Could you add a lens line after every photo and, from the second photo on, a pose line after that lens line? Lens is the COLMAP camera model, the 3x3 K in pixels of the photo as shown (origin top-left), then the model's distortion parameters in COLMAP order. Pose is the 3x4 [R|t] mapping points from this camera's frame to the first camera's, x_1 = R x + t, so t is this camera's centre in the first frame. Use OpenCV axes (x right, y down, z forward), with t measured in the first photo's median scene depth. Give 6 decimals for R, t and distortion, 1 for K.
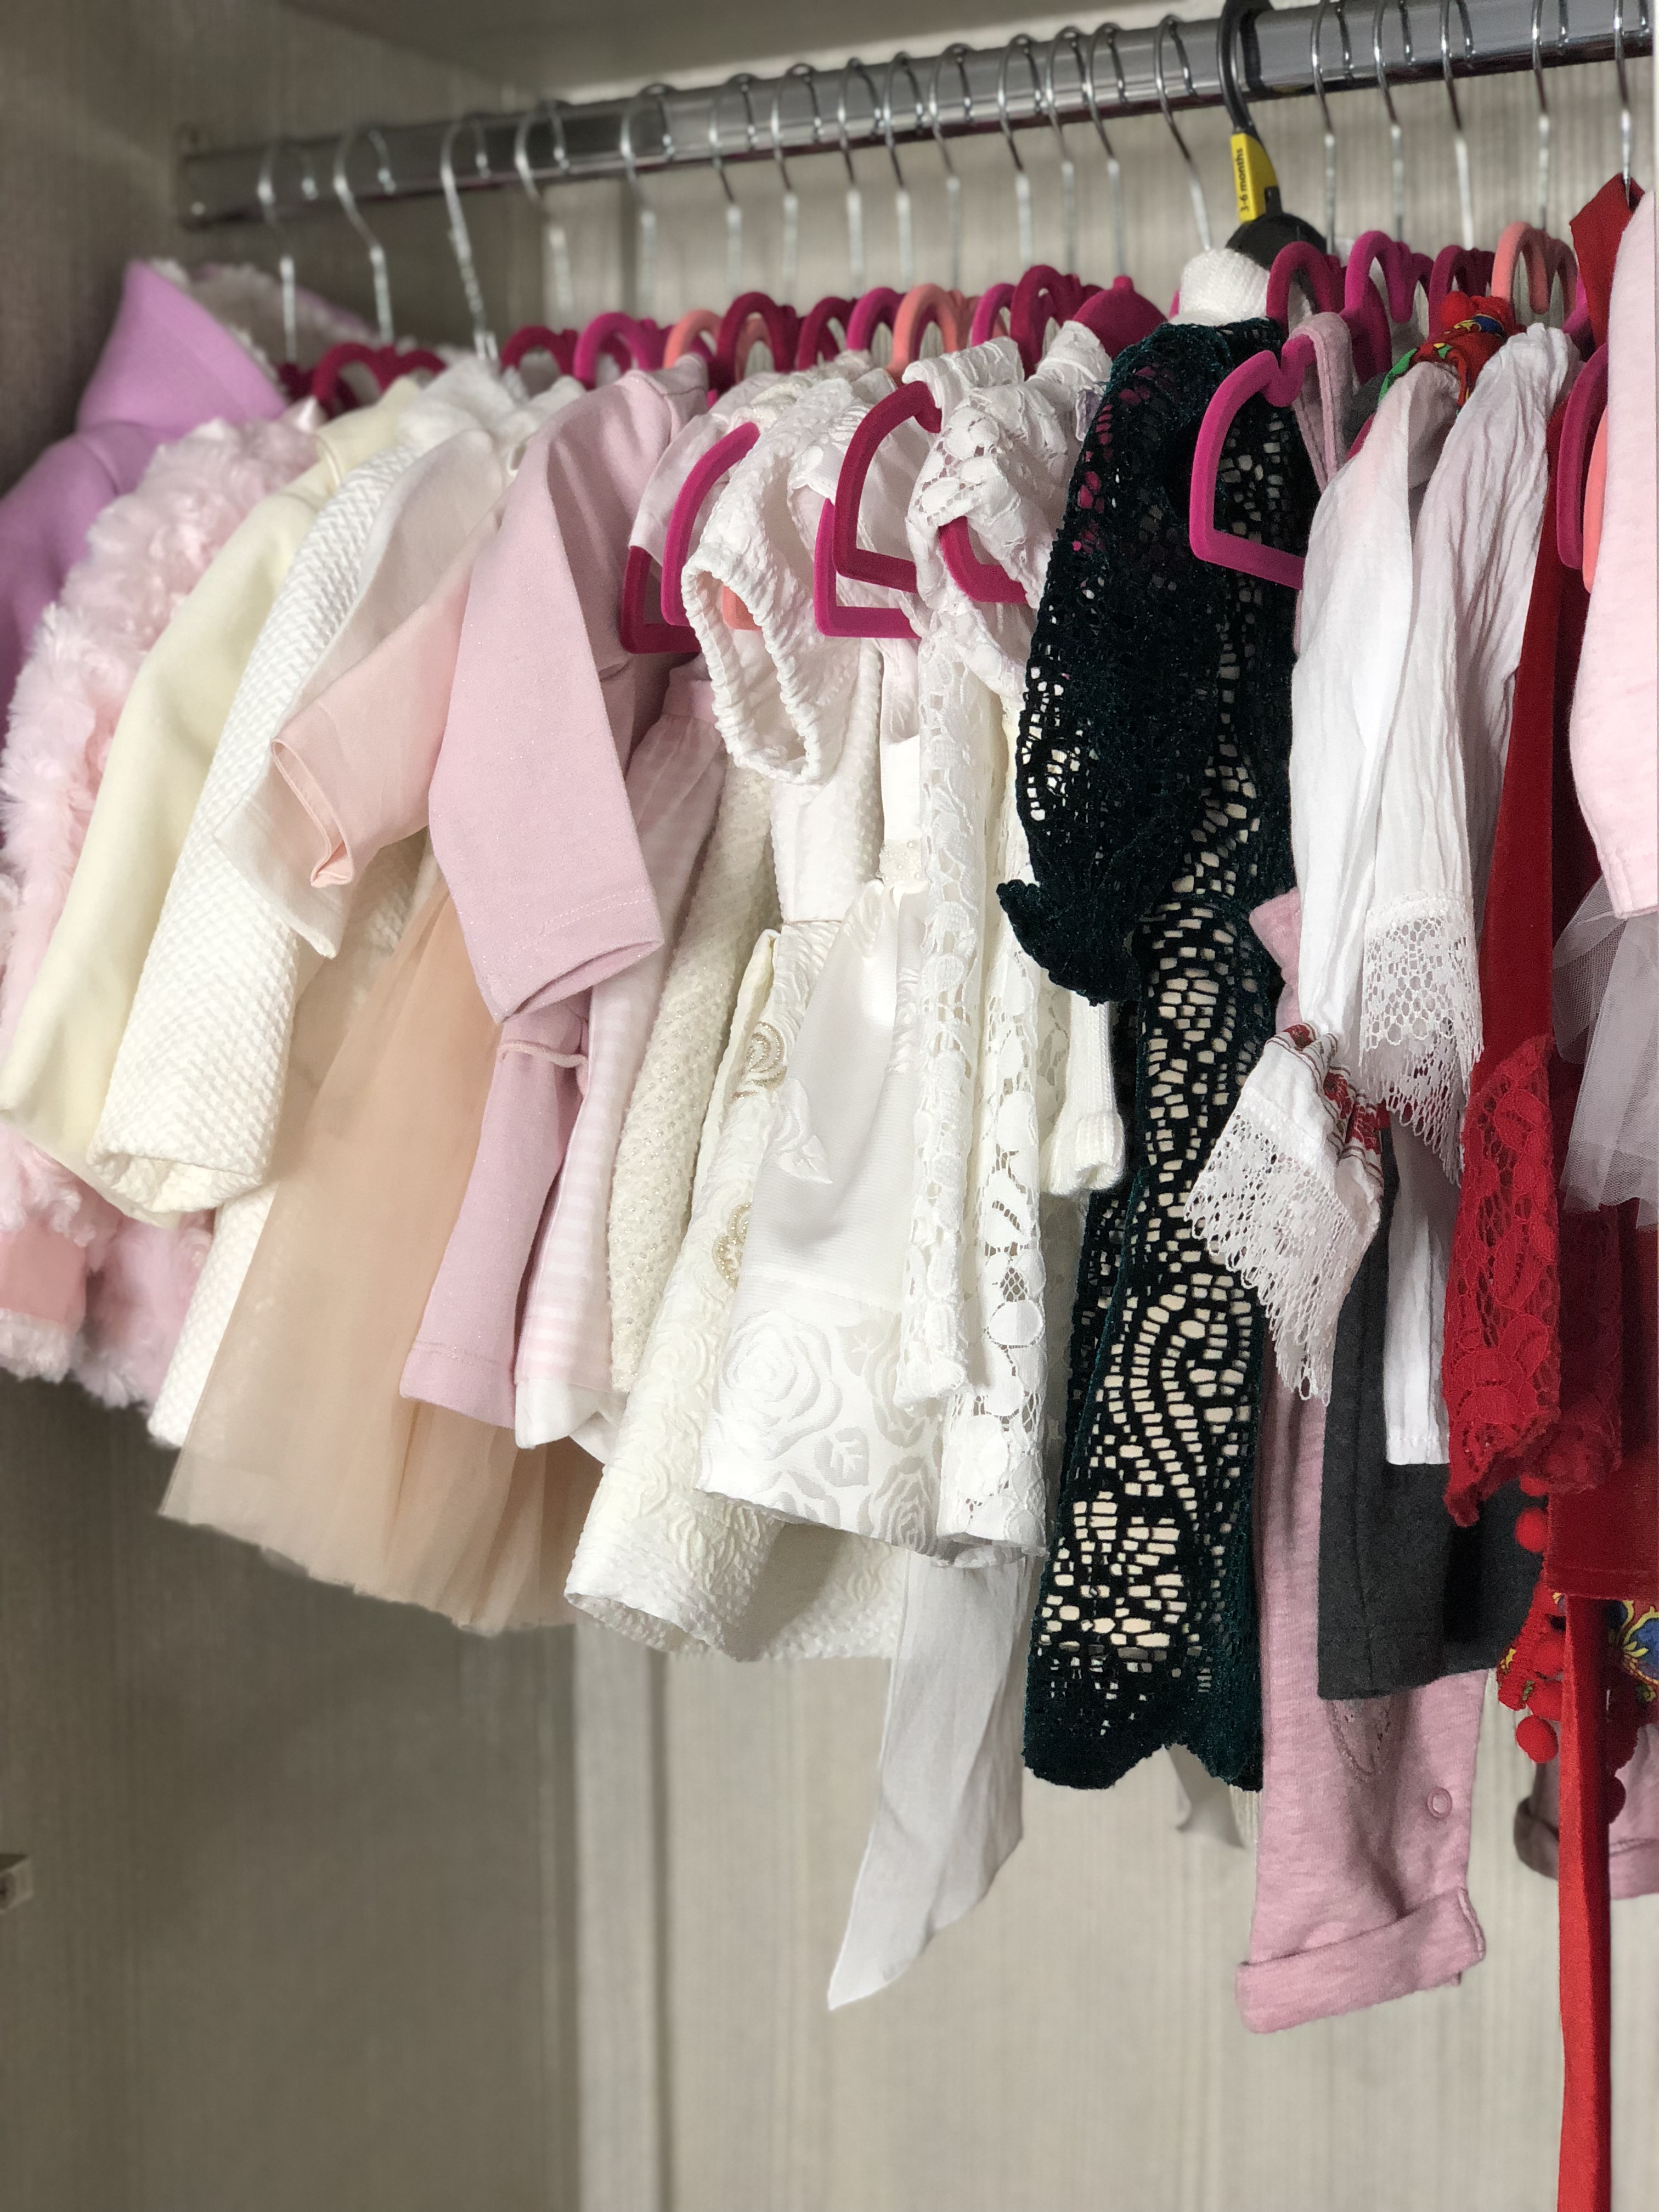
lens RADIAL K [[3330.6, 0, 837.6], [0, 3330.6, 1081.7], [0, 0, 1]] dist [-0.077896, 0.887235]
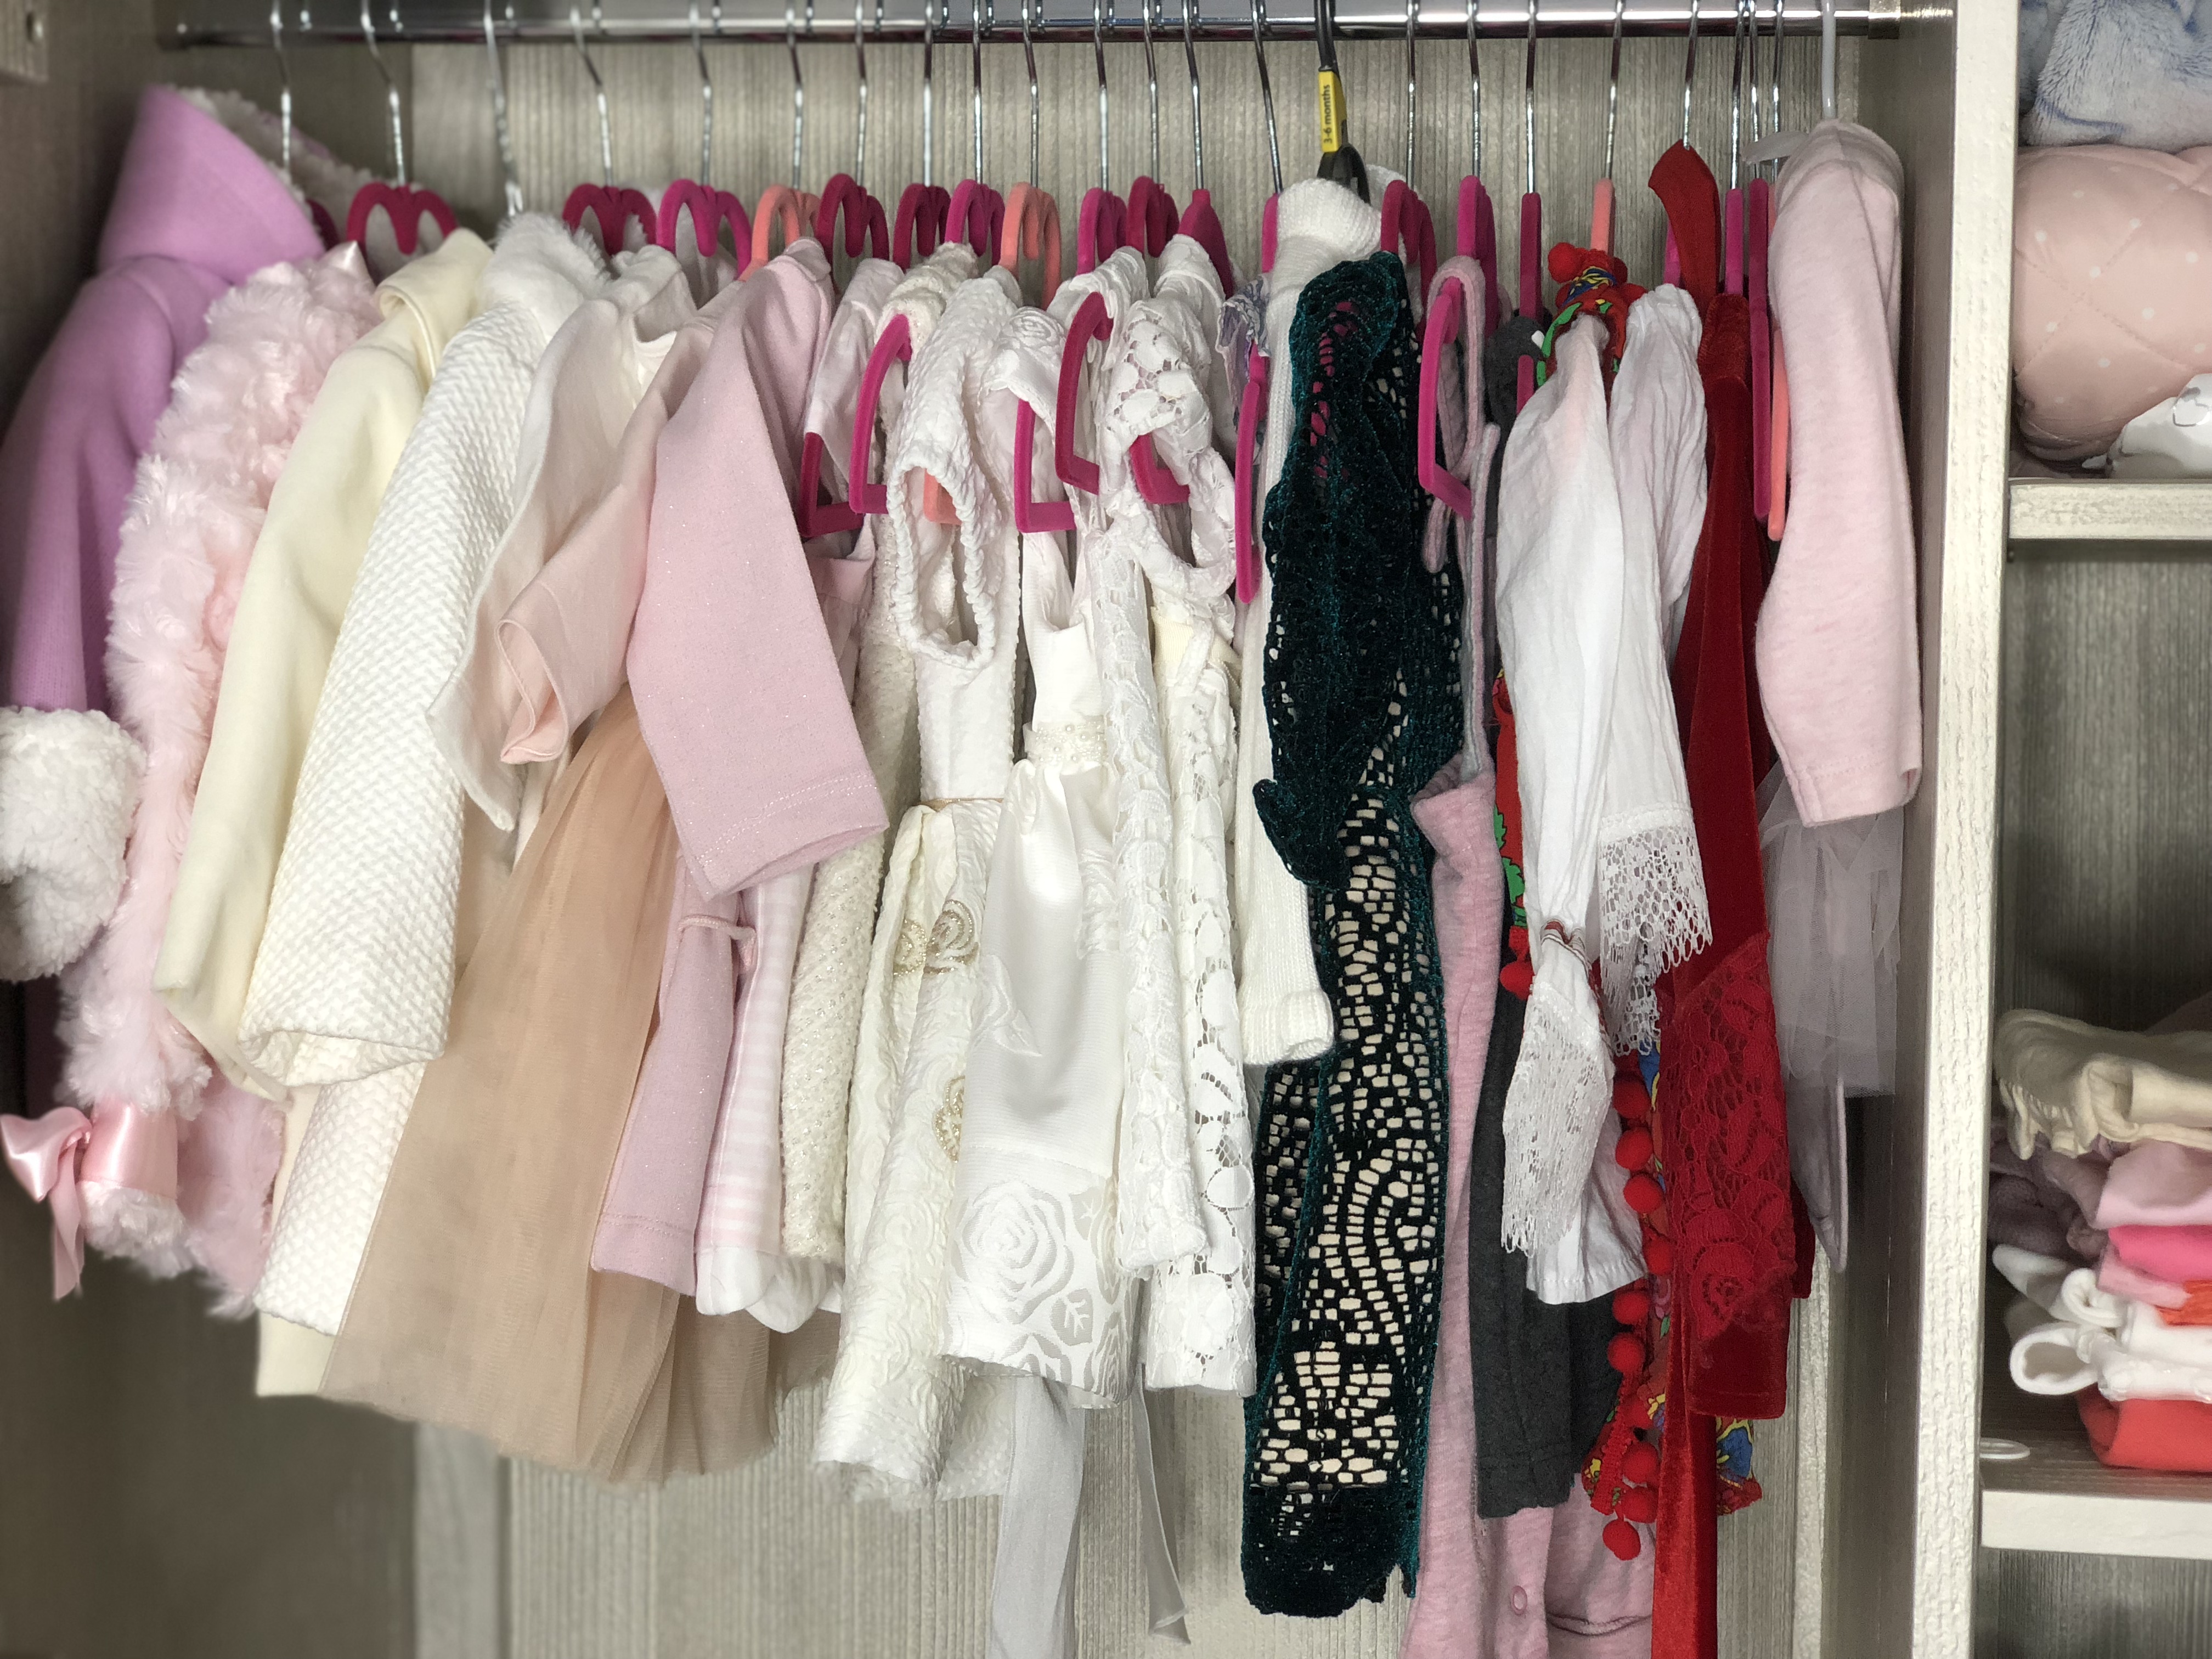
lens RADIAL K [[3330.6, 0, 1106.0], [0, 3330.6, 829.5], [0, 0, 1]] dist [-0.077896, 0.887235]
pose [[0.946210, 0.005009, 0.323513, -0.331860], [-0.006710, 0.999969, 0.004143, -0.046933], [-0.323483, -0.006091, 0.946215, -0.003483]]
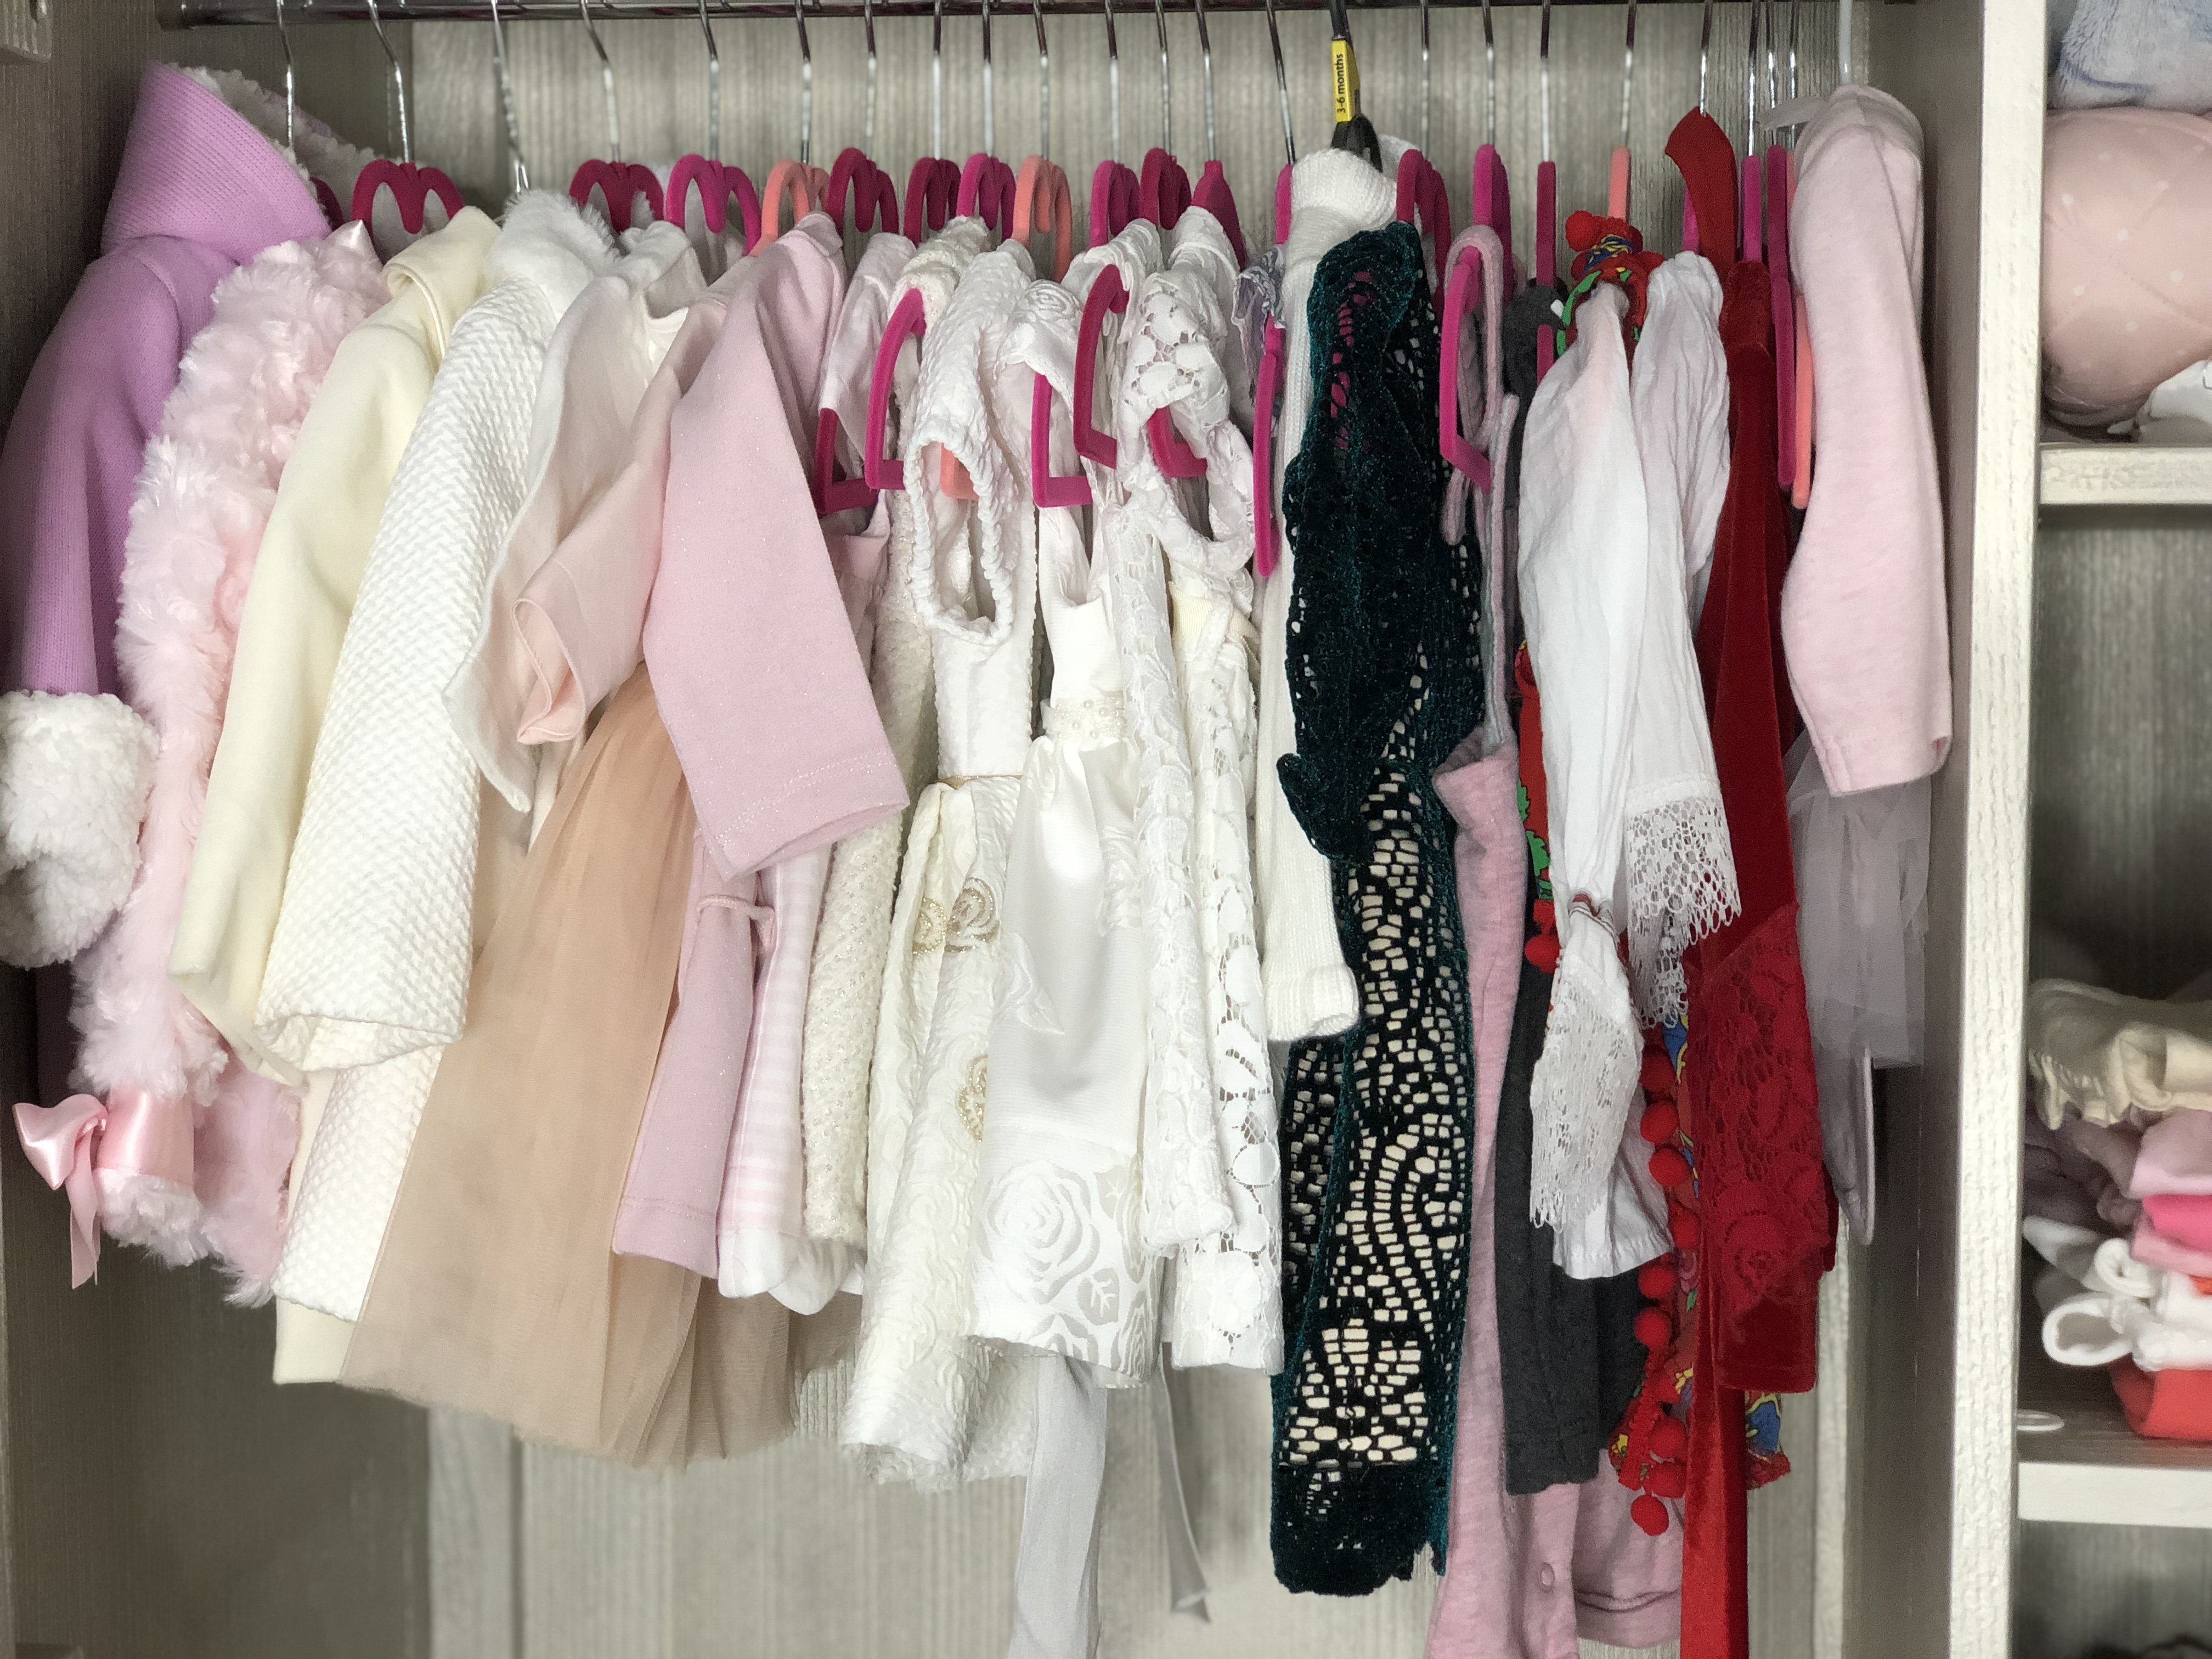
lens RADIAL K [[3330.6, 0, 1106.0], [0, 3330.6, 829.5], [0, 0, 1]] dist [-0.077896, 0.887235]
pose [[0.944659, -0.004640, 0.328021, -0.340851], [0.001721, 0.999956, 0.009188, -0.044586], [-0.328049, -0.008115, 0.944626, 0.007737]]
